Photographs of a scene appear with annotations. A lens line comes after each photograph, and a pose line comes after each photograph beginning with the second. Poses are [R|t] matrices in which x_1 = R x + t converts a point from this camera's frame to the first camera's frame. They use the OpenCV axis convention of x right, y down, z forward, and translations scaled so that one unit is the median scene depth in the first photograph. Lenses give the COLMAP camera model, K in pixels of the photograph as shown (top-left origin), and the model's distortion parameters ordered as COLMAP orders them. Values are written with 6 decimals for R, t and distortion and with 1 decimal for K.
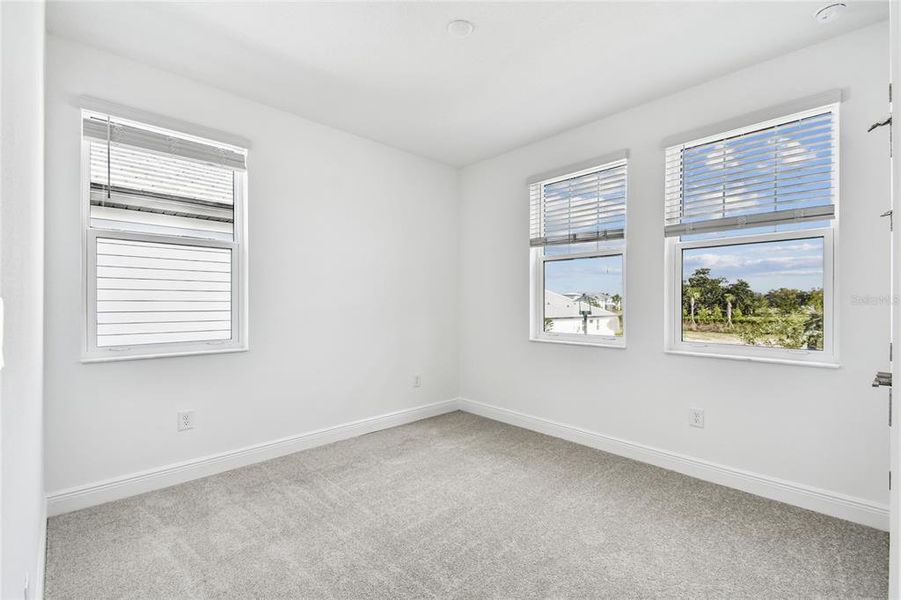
lens RADIAL K [[401.3, 0, 450.7], [0, 401.3, 303.0], [0, 0, 1]] dist [0.048403, -0.023394]
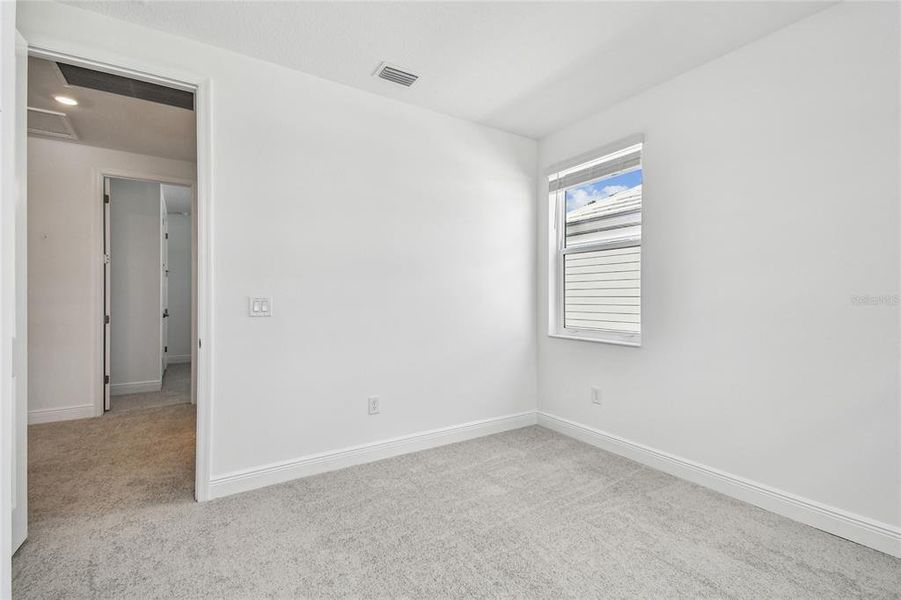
lens RADIAL K [[409.7, 0, 449.9], [0, 409.7, 295.8], [0, 0, 1]] dist [0.067221, -0.025290]
pose [[-0.192053, -0.006922, -0.981360, 0.657356], [-0.002029, 0.999976, -0.006656, 0.001428], [0.981382, 0.000713, -0.192063, 0.828387]]
